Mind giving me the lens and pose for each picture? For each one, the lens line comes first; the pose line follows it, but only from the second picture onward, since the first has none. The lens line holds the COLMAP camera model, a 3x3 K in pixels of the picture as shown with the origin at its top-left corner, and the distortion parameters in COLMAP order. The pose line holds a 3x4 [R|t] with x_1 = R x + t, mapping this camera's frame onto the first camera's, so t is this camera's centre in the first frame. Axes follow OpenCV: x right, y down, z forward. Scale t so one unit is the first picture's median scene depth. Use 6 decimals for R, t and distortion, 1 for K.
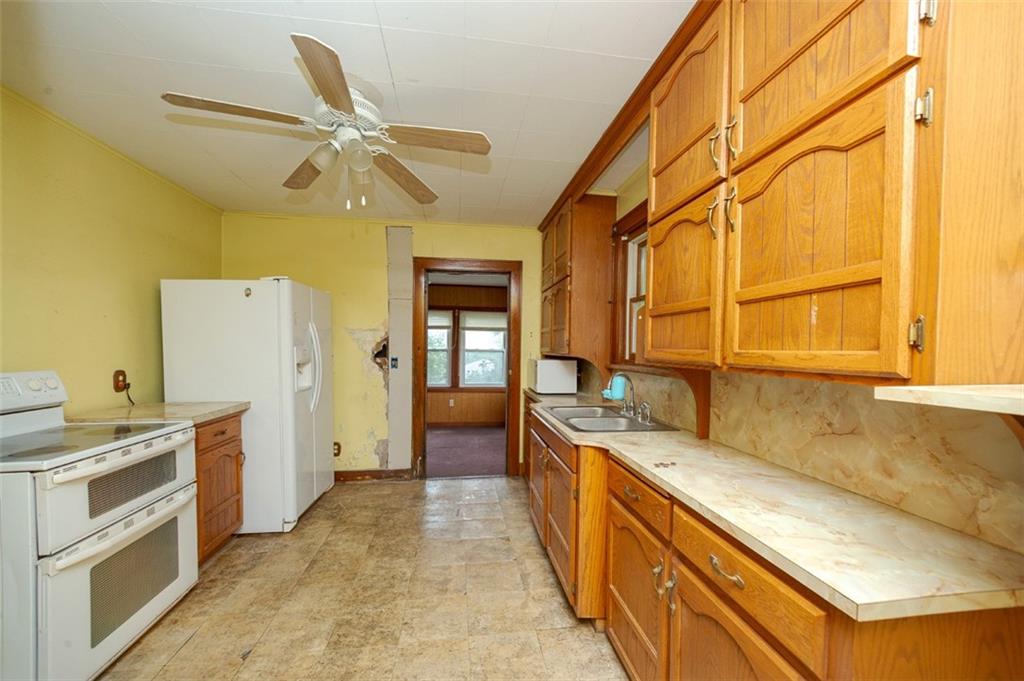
lens RADIAL K [[413.9, 0, 517.3], [0, 413.9, 359.3], [0, 0, 1]] dist [-0.002245, -0.000191]
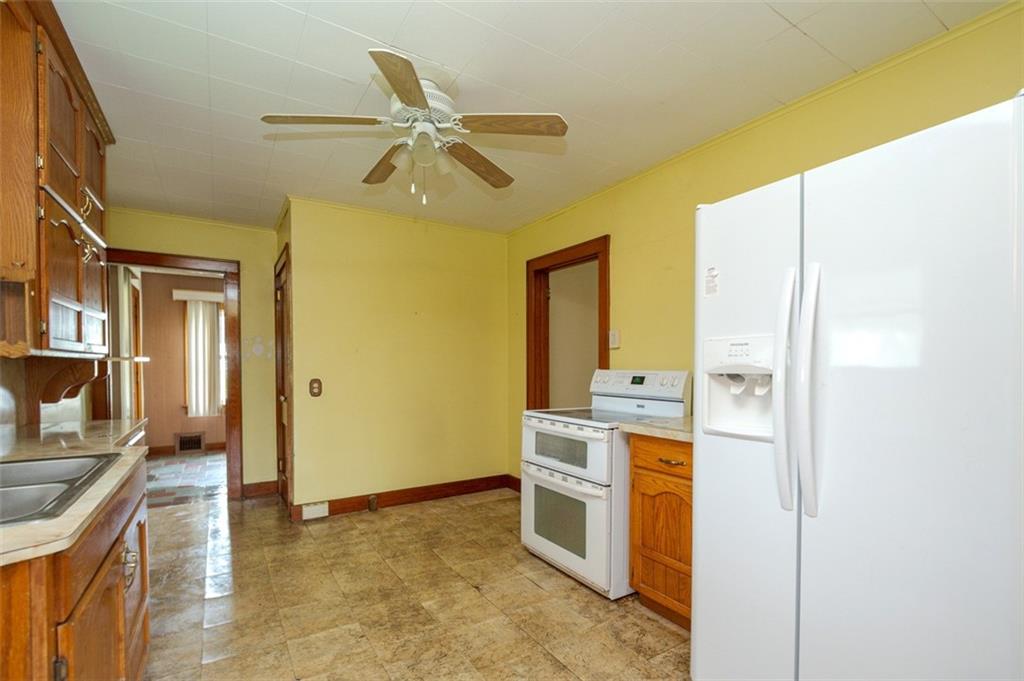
lens RADIAL K [[440.4, 0, 514.6], [0, 440.4, 352.2], [0, 0, 1]] dist [-0.025991, -0.000616]
pose [[-0.902040, -0.026785, -0.430821, -0.123564], [-0.031678, 0.999489, 0.004188, -0.020038], [0.430489, 0.017425, -0.902427, 1.790214]]
